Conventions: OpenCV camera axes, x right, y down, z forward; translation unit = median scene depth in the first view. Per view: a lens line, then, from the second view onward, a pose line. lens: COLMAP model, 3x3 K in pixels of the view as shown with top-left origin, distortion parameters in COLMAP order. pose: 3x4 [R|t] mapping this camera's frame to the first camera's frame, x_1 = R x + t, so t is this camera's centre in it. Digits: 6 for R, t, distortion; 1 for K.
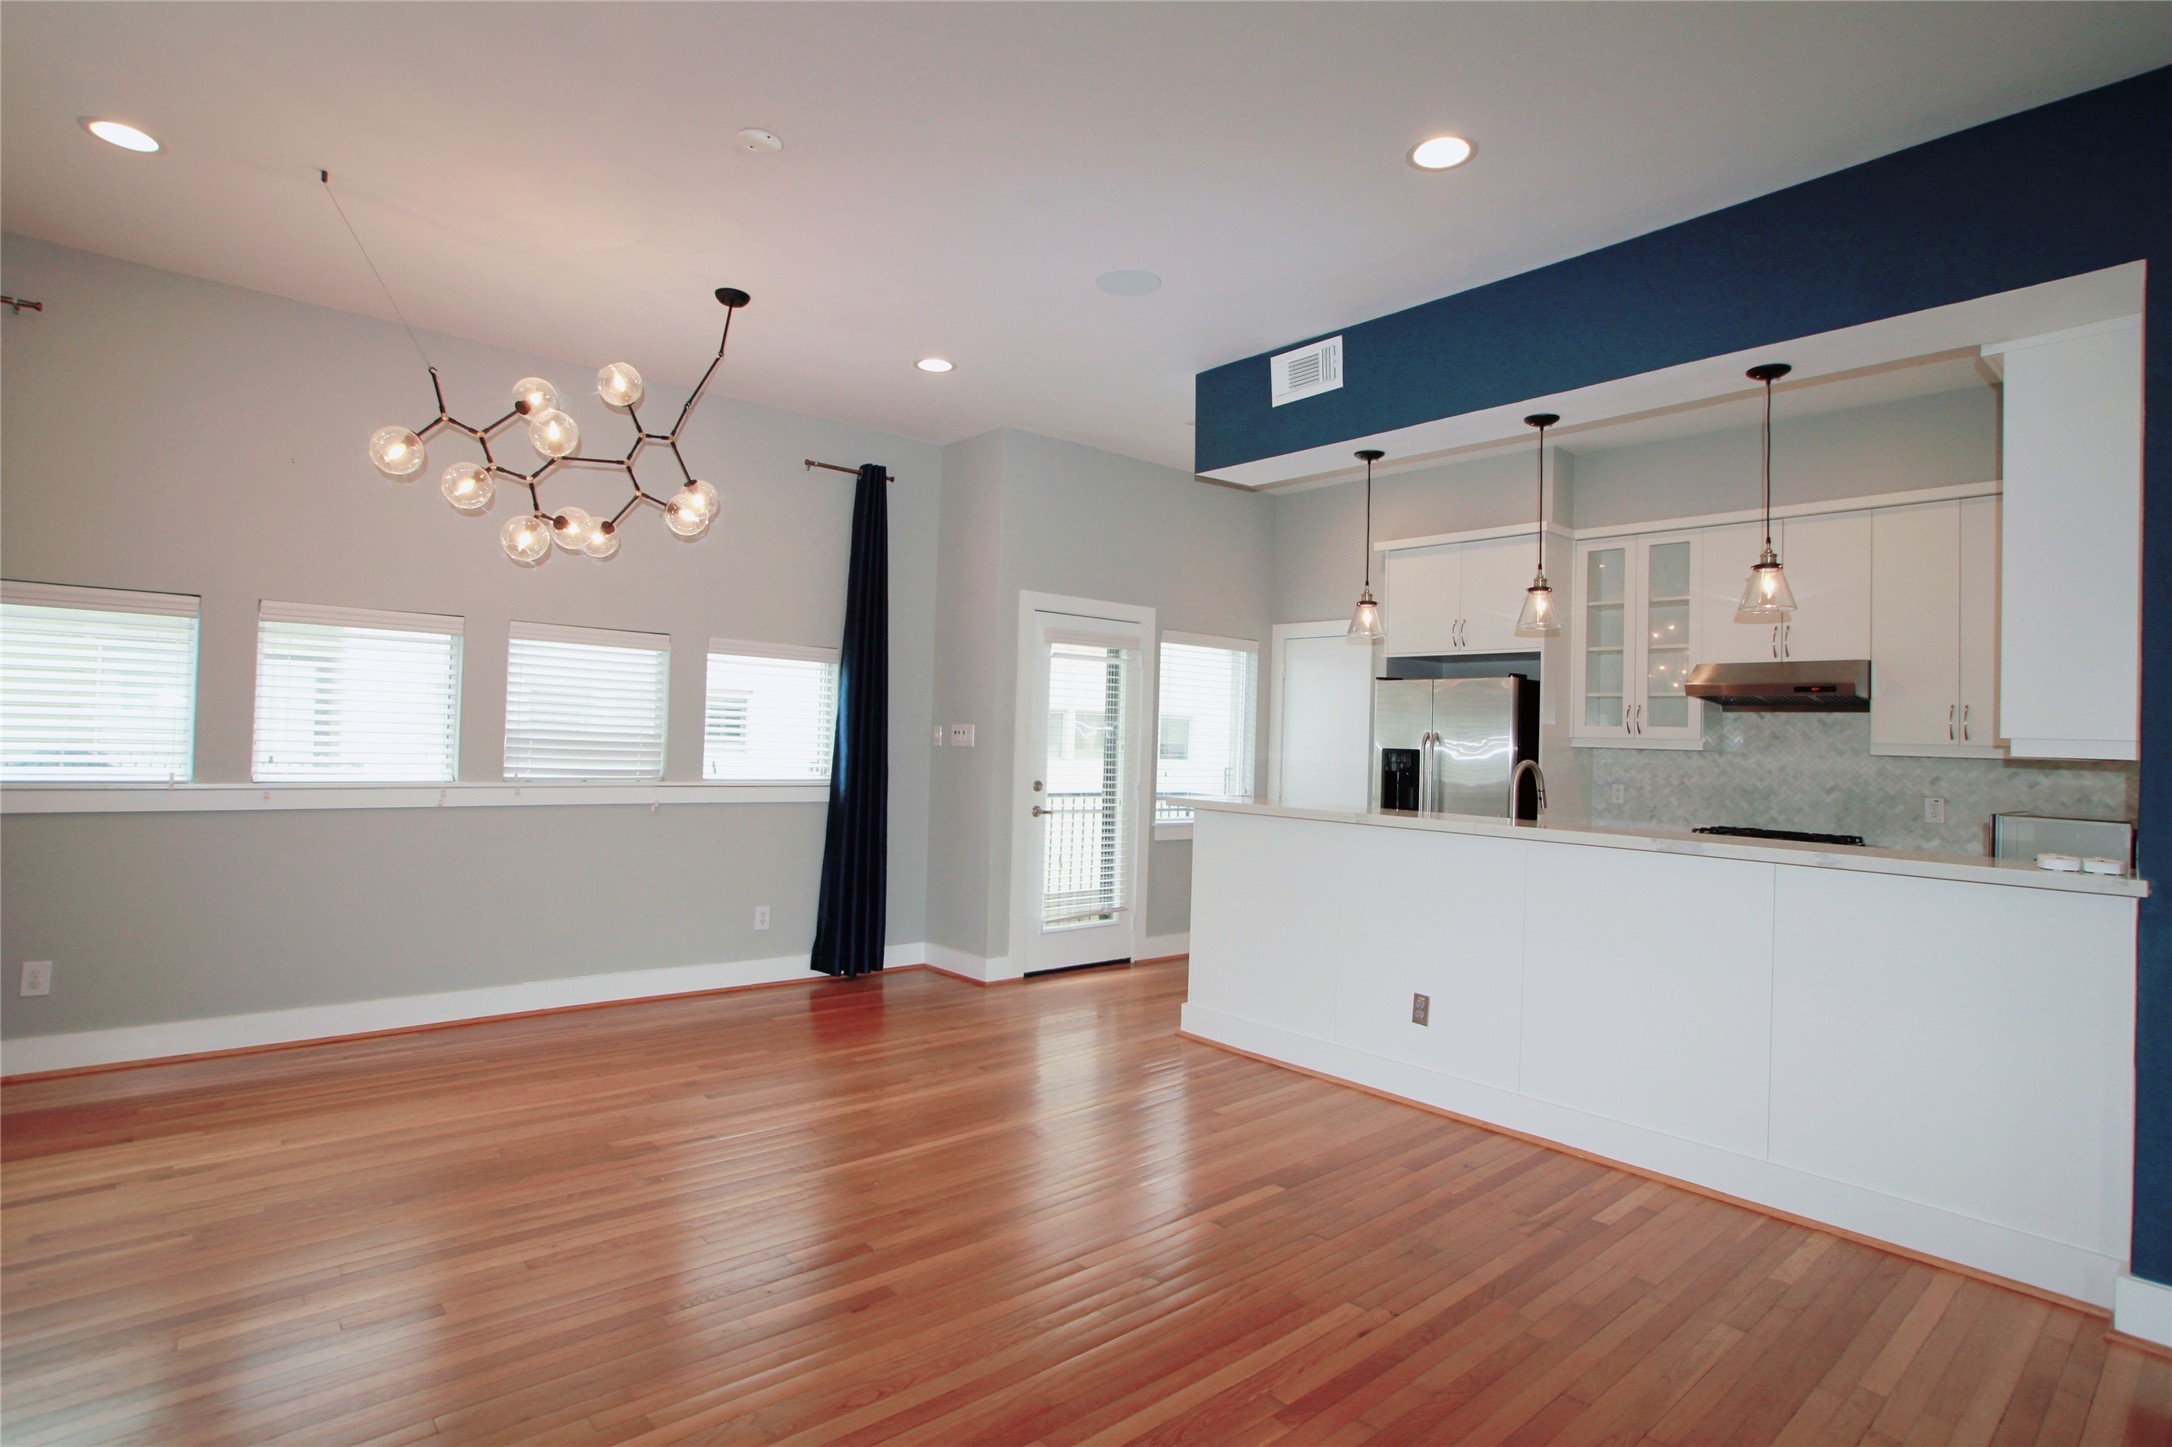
lens RADIAL K [[1101.8, 0, 1092.0], [0, 1101.8, 718.0], [0, 0, 1]] dist [-0.075790, 0.040468]
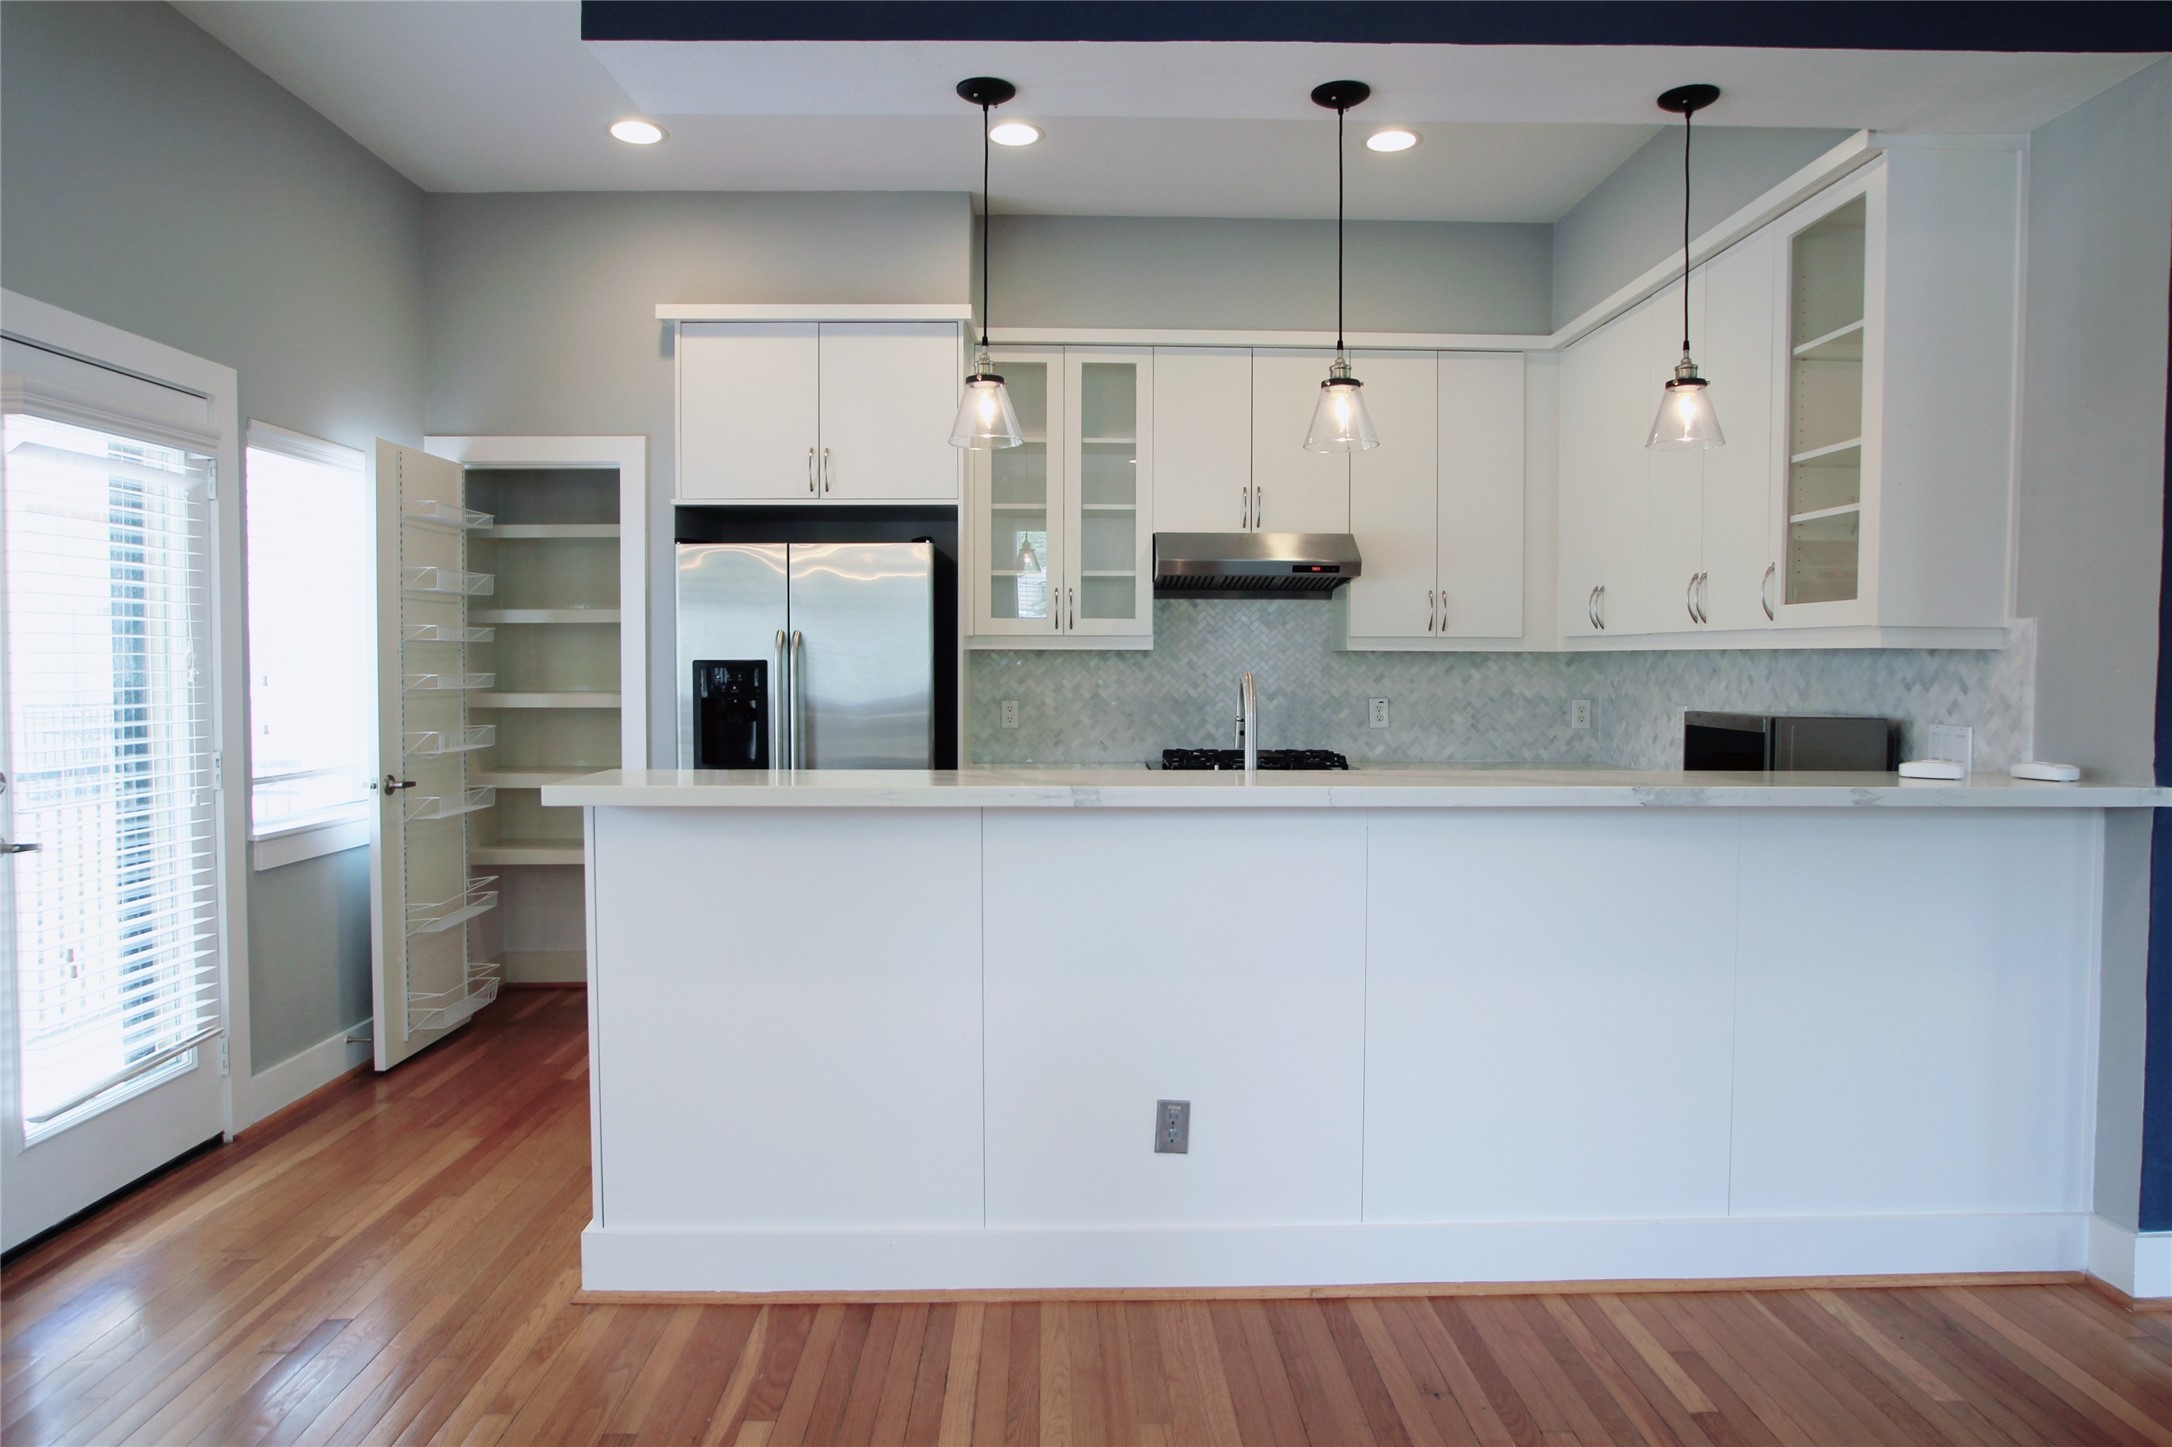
lens RADIAL K [[1328.4, 0, 1133.5], [0, 1328.4, 705.2], [0, 0, 1]] dist [-0.111810, 0.127986]
pose [[0.622521, -0.055236, 0.780651, -0.160485], [0.003318, 0.997683, 0.067946, 0.005823], [-0.782596, -0.039708, 0.621263, 0.445007]]
